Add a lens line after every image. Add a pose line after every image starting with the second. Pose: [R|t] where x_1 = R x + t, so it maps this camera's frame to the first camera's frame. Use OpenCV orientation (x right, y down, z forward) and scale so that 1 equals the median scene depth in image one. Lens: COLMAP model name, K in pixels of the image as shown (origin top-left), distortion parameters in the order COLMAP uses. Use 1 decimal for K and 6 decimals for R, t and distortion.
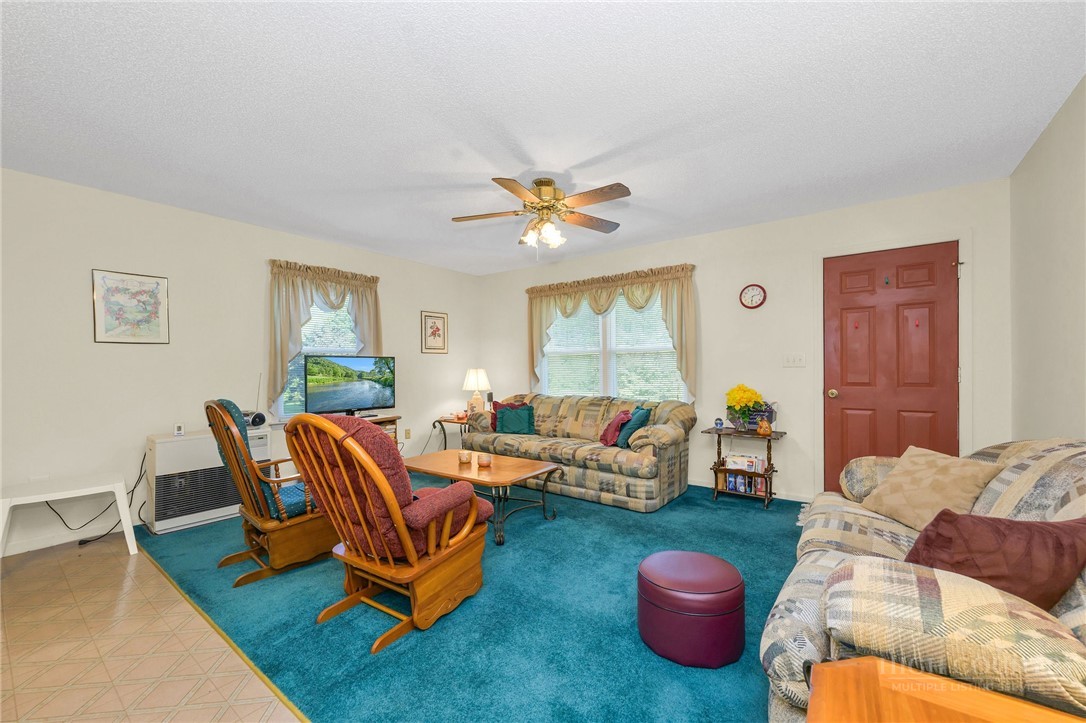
lens RADIAL K [[443.2, 0, 512.5], [0, 443.2, 365.5], [0, 0, 1]] dist [0.001505, -0.000629]
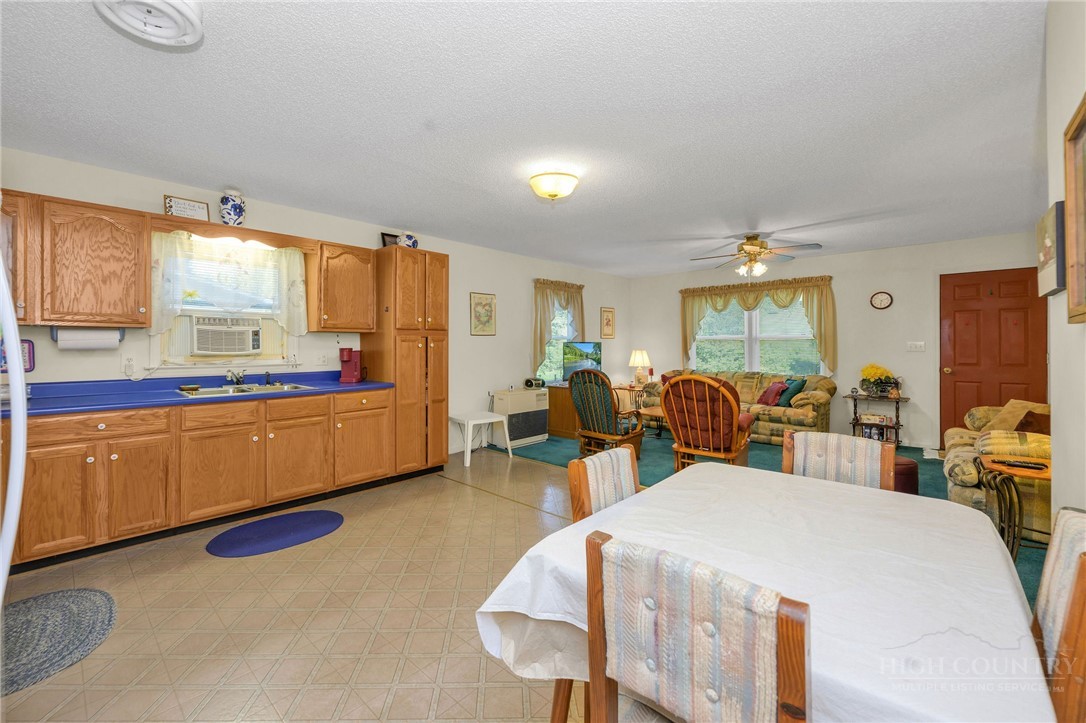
lens RADIAL K [[443.2, 0, 504.2], [0, 443.2, 341.8], [0, 0, 1]] dist [0.001505, -0.000629]
pose [[0.993952, 0.003608, -0.109759, -0.503961], [-0.003950, 0.999988, -0.002893, -0.018296], [0.109747, 0.003309, 0.993954, -0.537236]]
